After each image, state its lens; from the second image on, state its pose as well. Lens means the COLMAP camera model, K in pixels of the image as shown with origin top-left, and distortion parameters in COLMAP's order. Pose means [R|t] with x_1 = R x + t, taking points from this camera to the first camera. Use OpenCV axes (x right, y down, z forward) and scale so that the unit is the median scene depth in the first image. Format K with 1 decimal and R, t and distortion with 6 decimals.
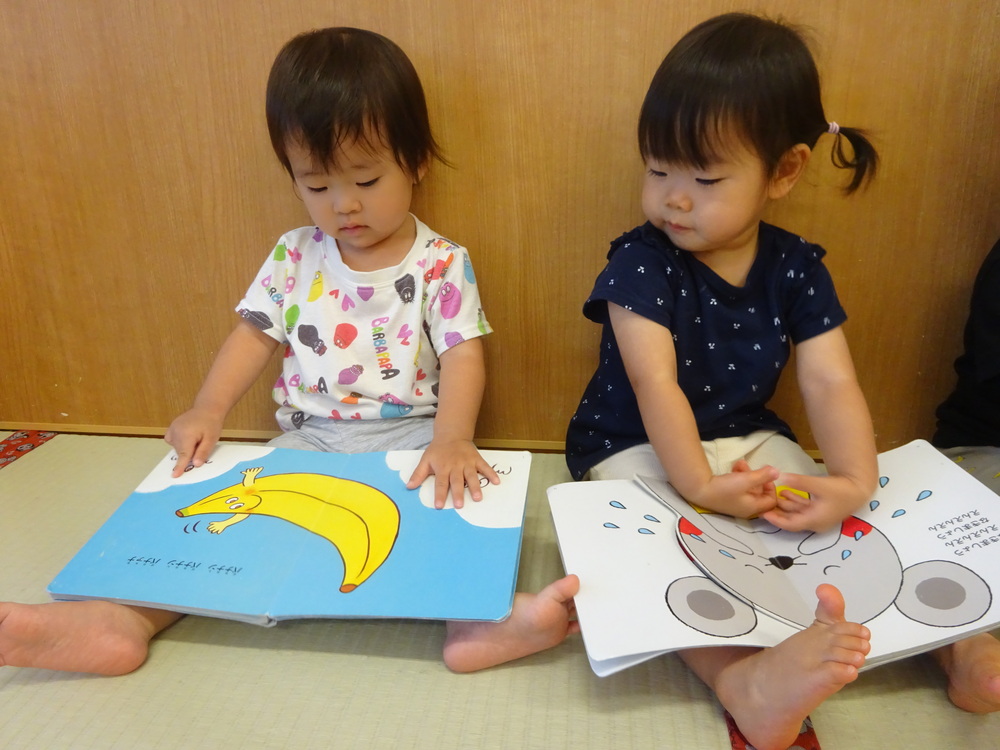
lens RADIAL K [[699.7, 0, 500.0], [0, 699.7, 375.0], [0, 0, 1]] dist [-0.005972, -0.002876]
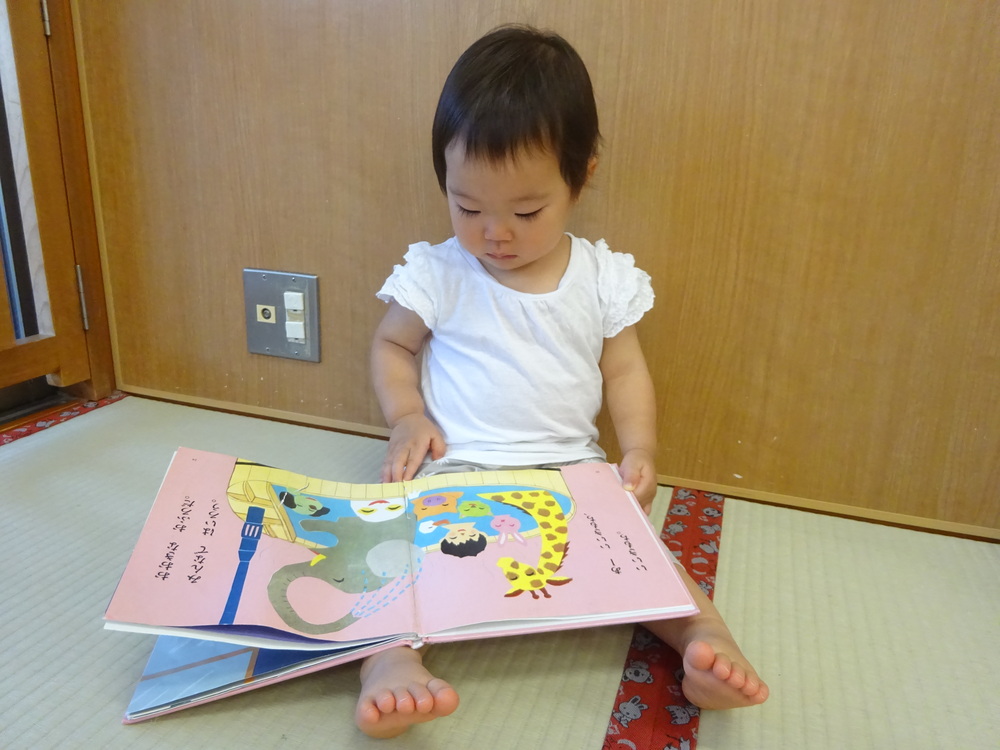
lens RADIAL K [[719.9, 0, 500.0], [0, 719.9, 375.0], [0, 0, 1]] dist [0.006501, -0.000480]
pose [[0.977771, 0.106007, -0.180907, -0.761738], [-0.110561, 0.993752, -0.015251, -0.020078], [0.178160, 0.034913, 0.983382, 0.083188]]
